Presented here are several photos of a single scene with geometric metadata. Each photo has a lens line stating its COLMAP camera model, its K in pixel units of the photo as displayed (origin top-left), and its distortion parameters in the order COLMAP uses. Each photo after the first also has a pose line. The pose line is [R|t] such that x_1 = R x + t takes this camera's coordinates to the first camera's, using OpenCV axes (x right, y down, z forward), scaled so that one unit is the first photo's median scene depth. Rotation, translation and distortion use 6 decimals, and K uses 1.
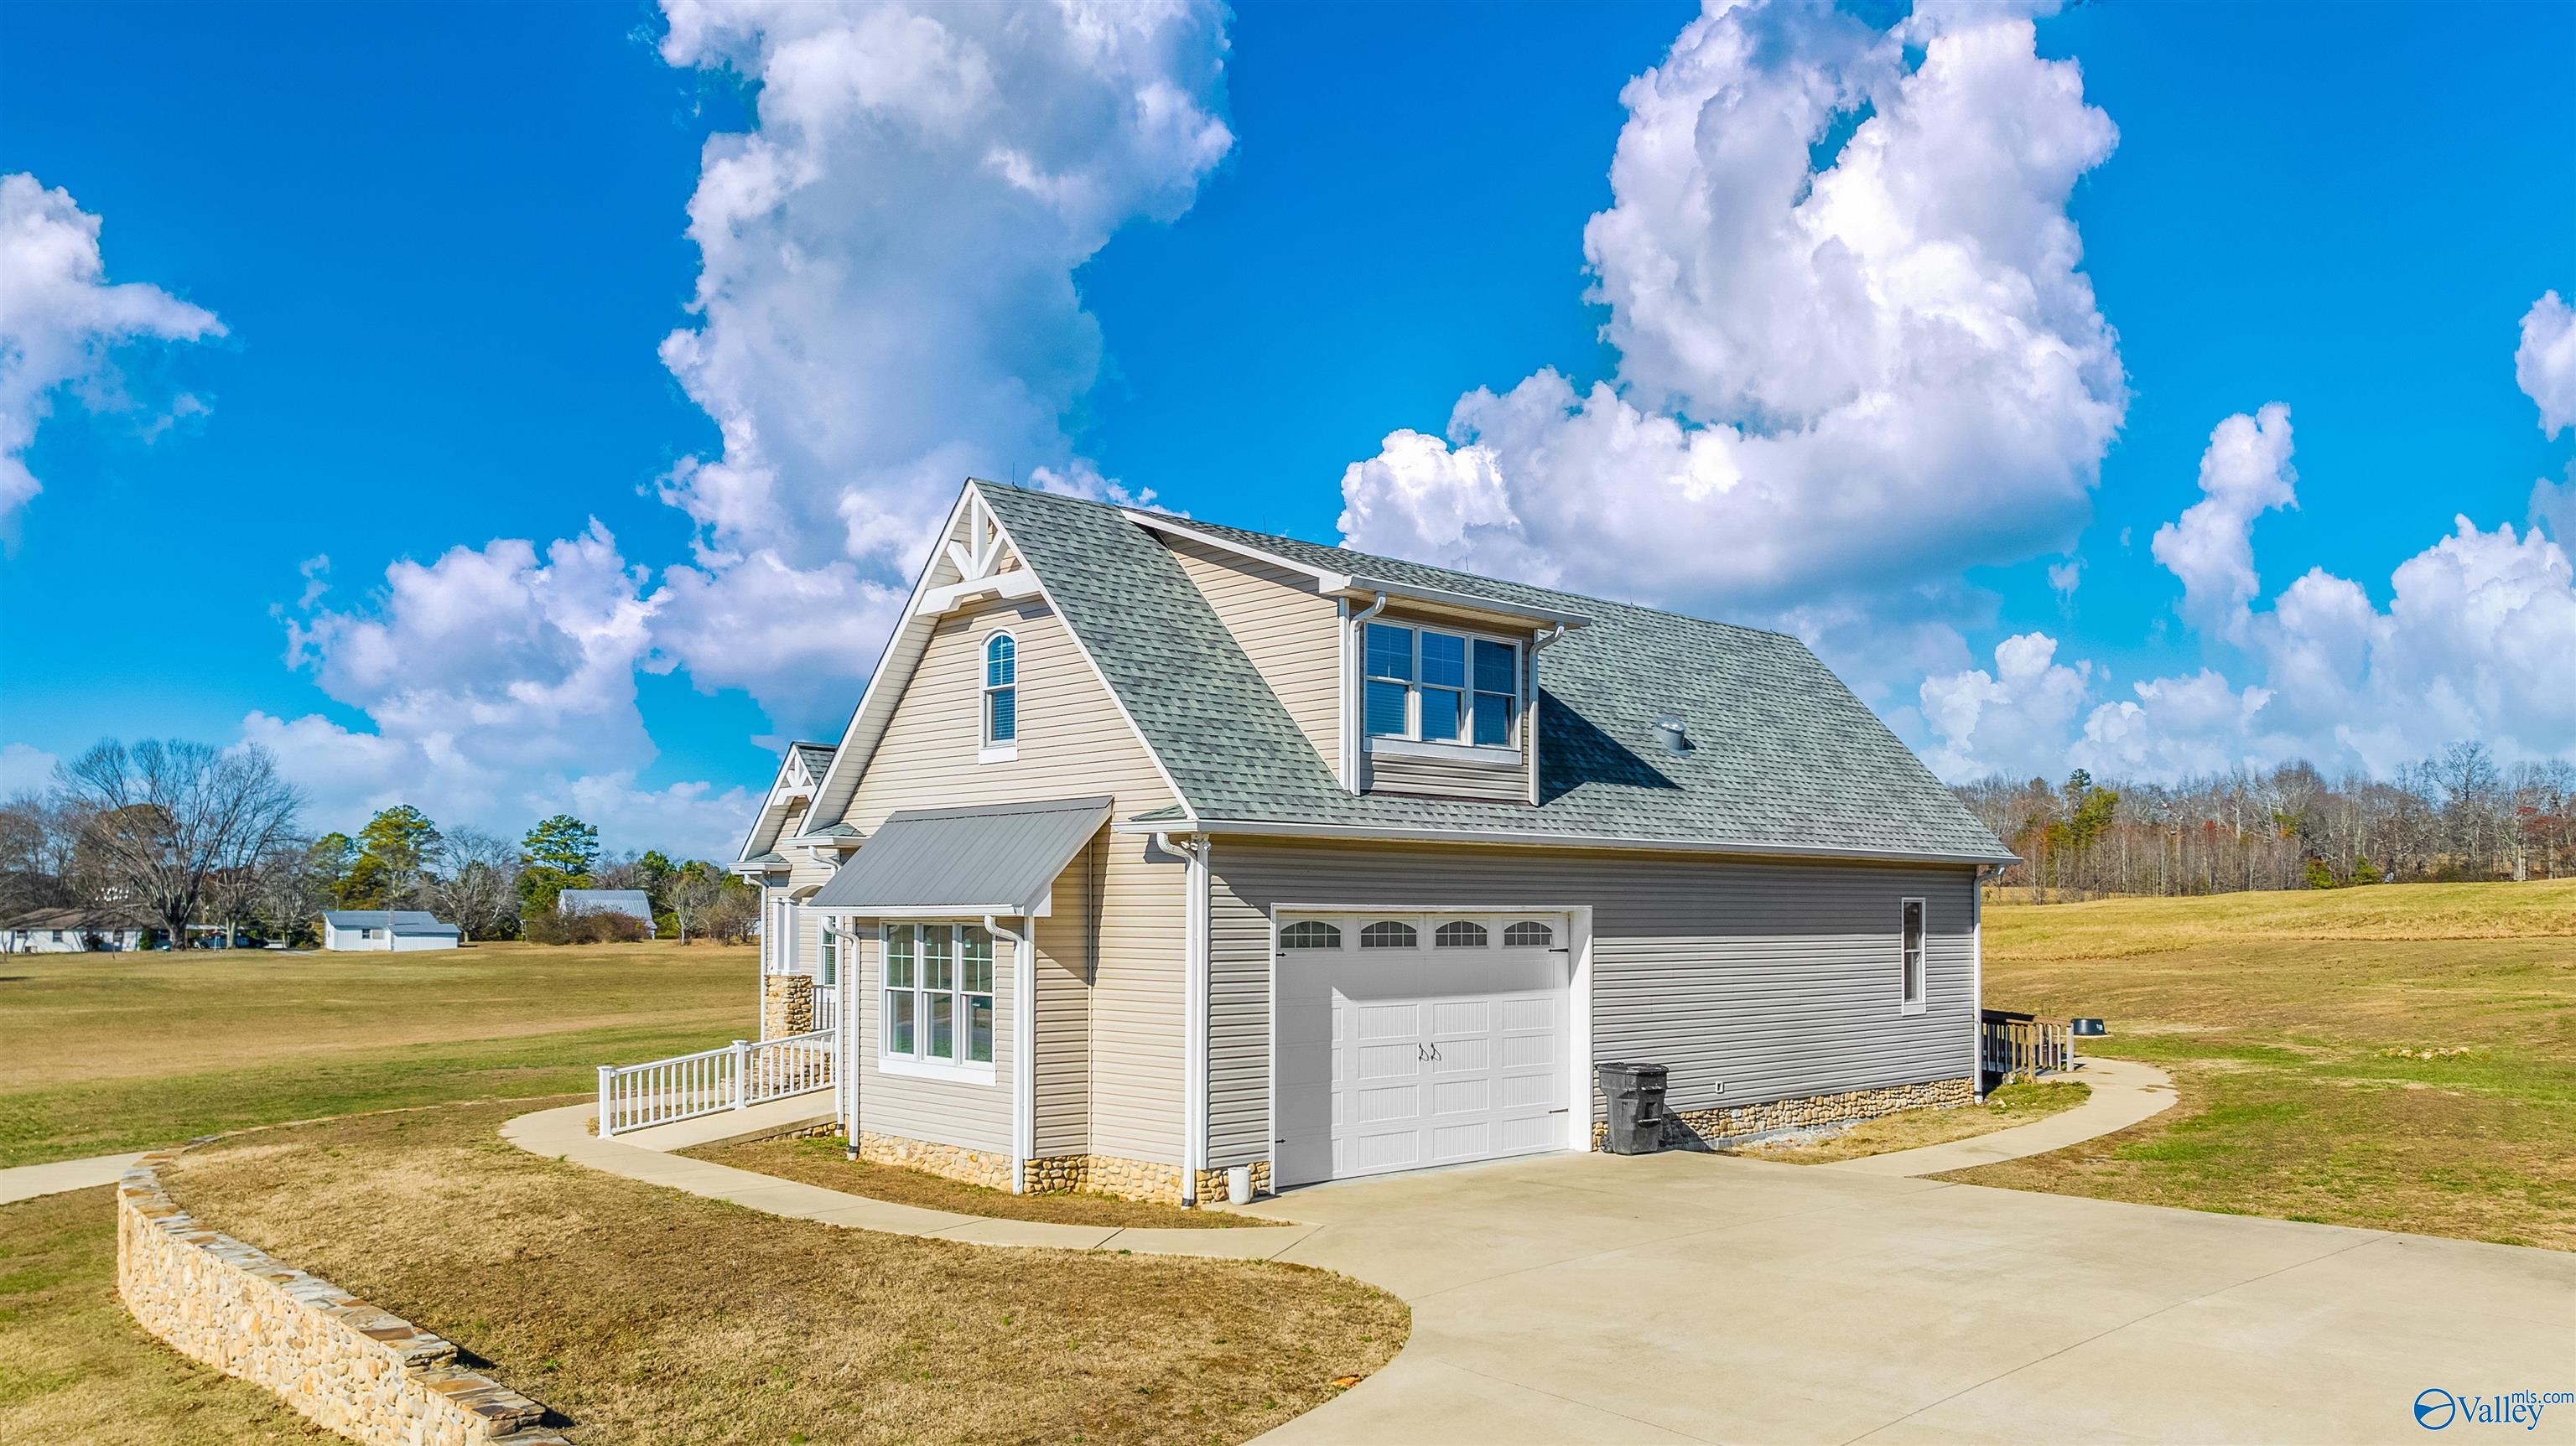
lens RADIAL K [[1881.2, 0, 1270.6], [0, 1881.2, 866.1], [0, 0, 1]] dist [-0.027700, 0.018706]
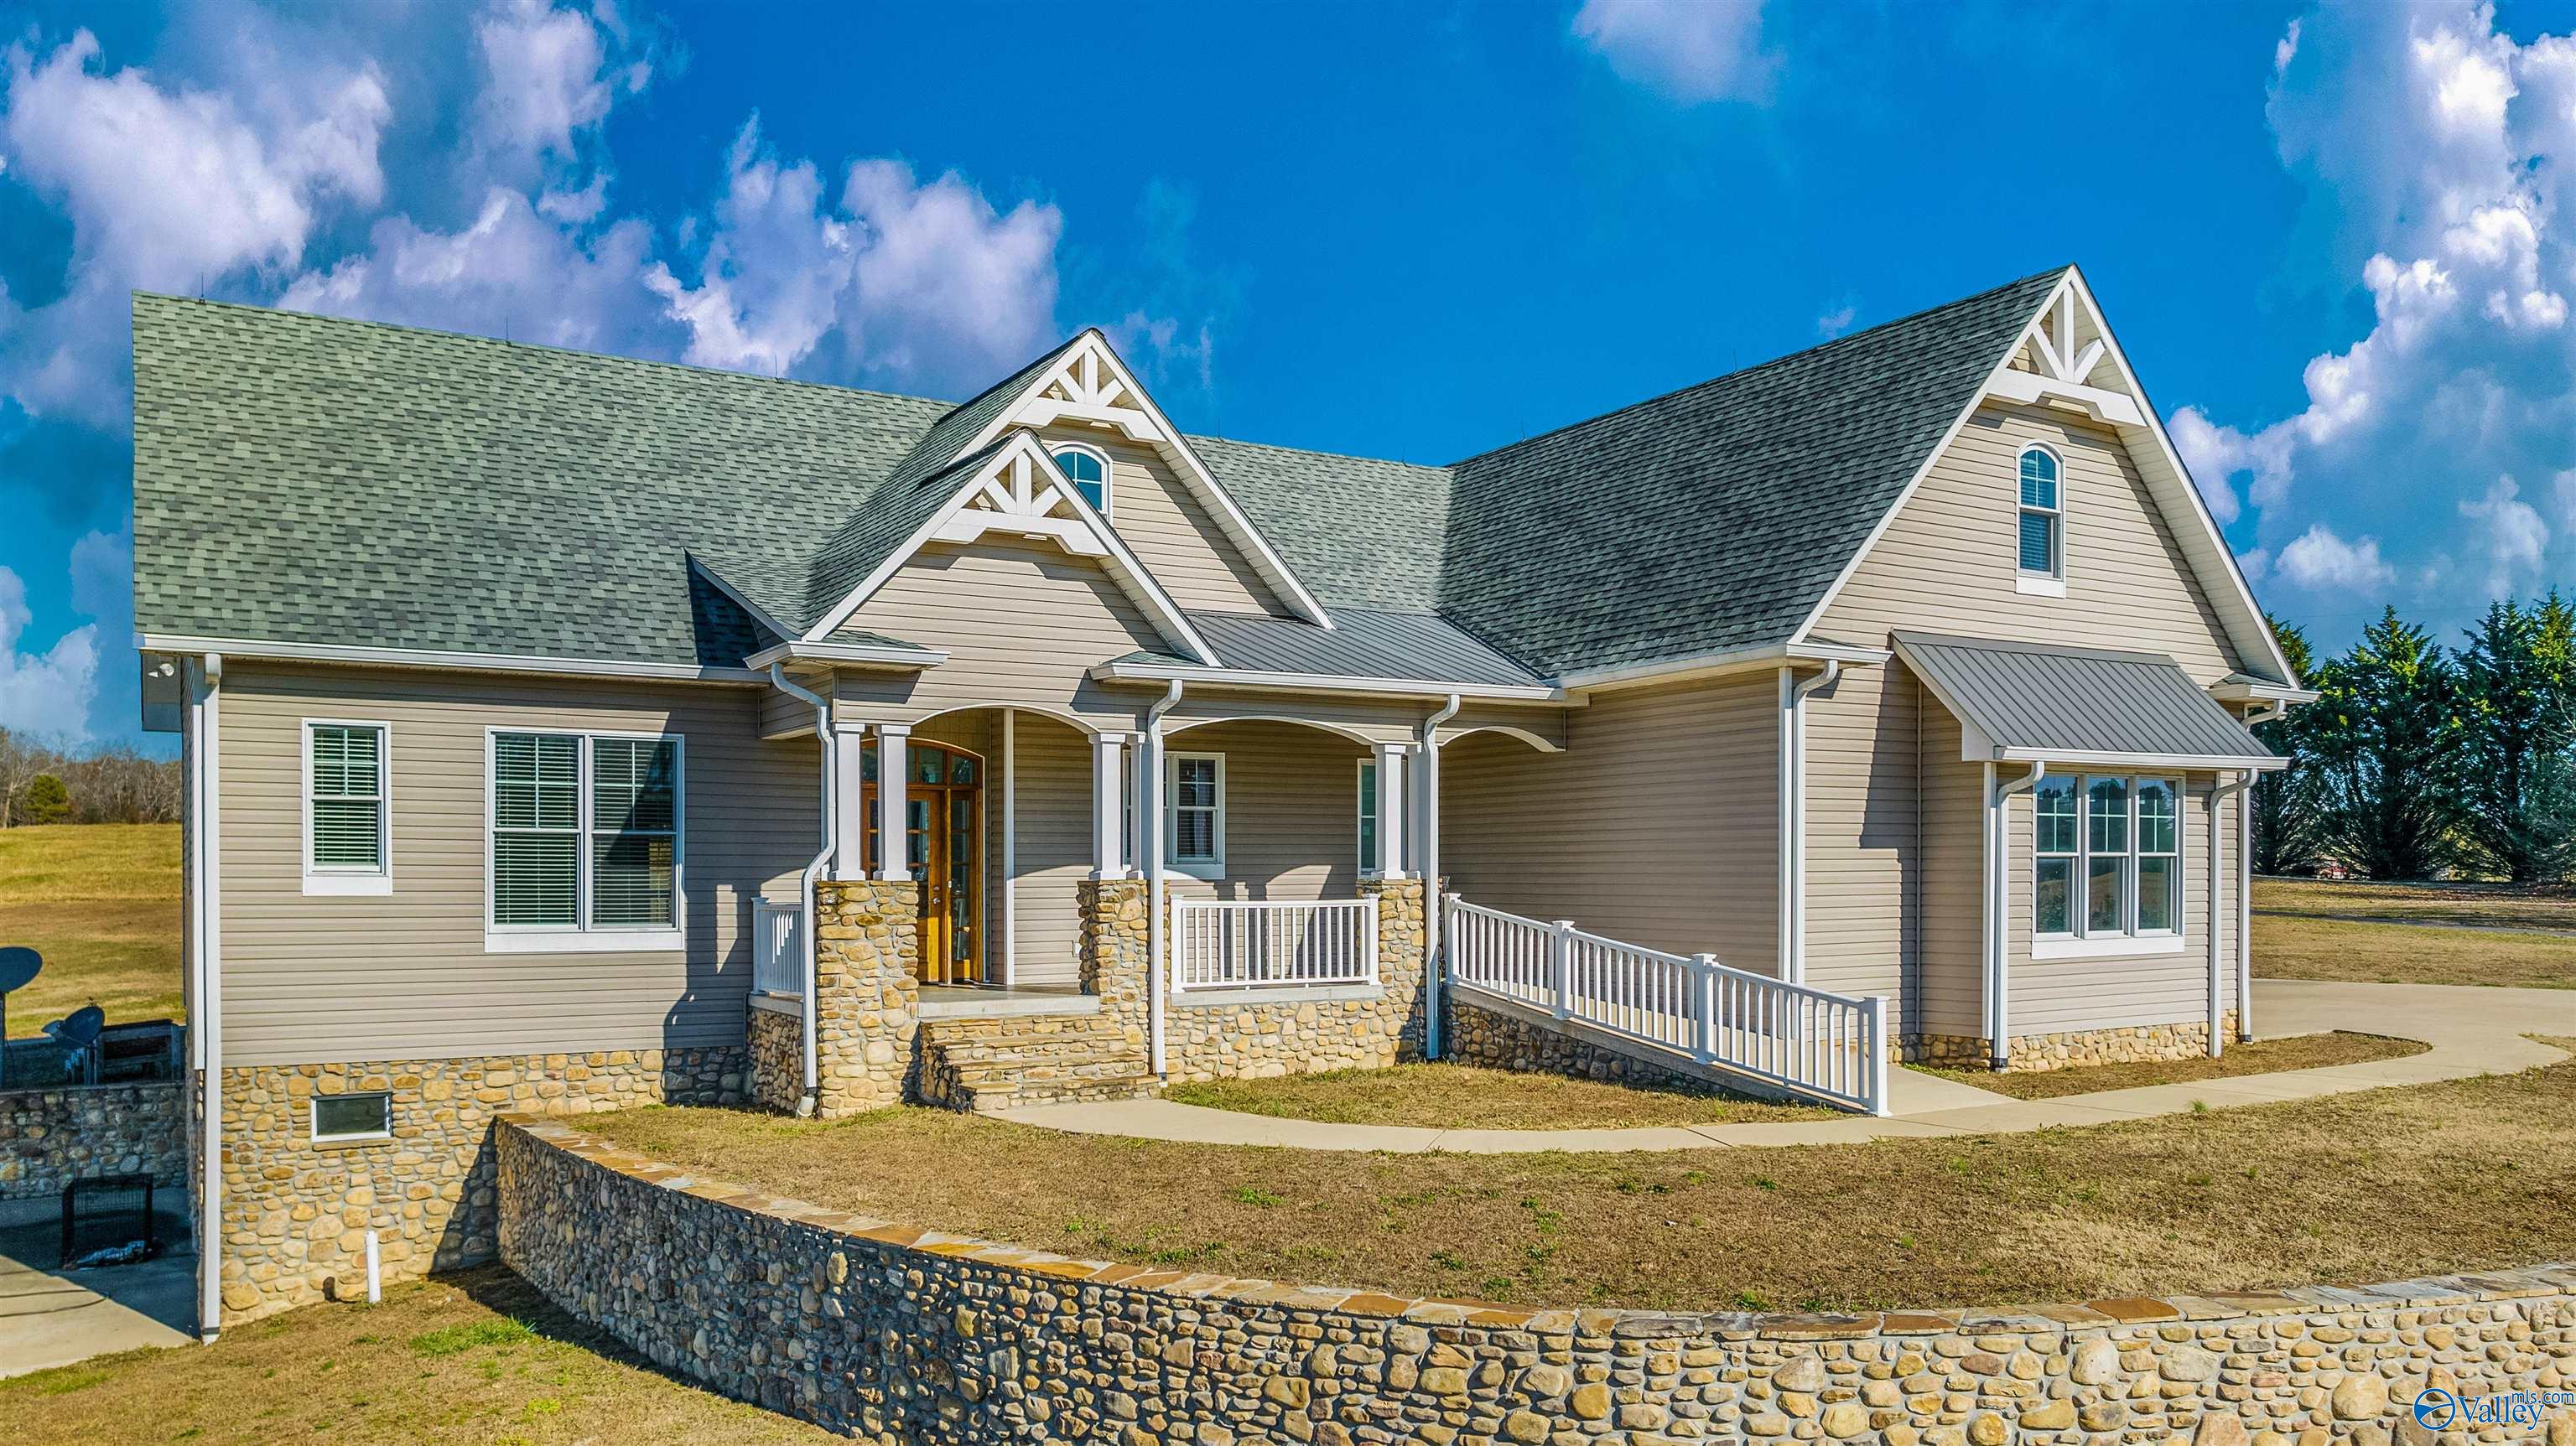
lens RADIAL K [[1881.2, 0, 1289.0], [0, 1881.2, 904.7], [0, 0, 1]] dist [-0.027700, 0.018706]
pose [[0.189998, -0.021694, 0.981545, -1.059841], [-0.021159, 0.999433, 0.026186, 0.072167], [-0.981556, -0.025744, 0.189432, 1.164841]]
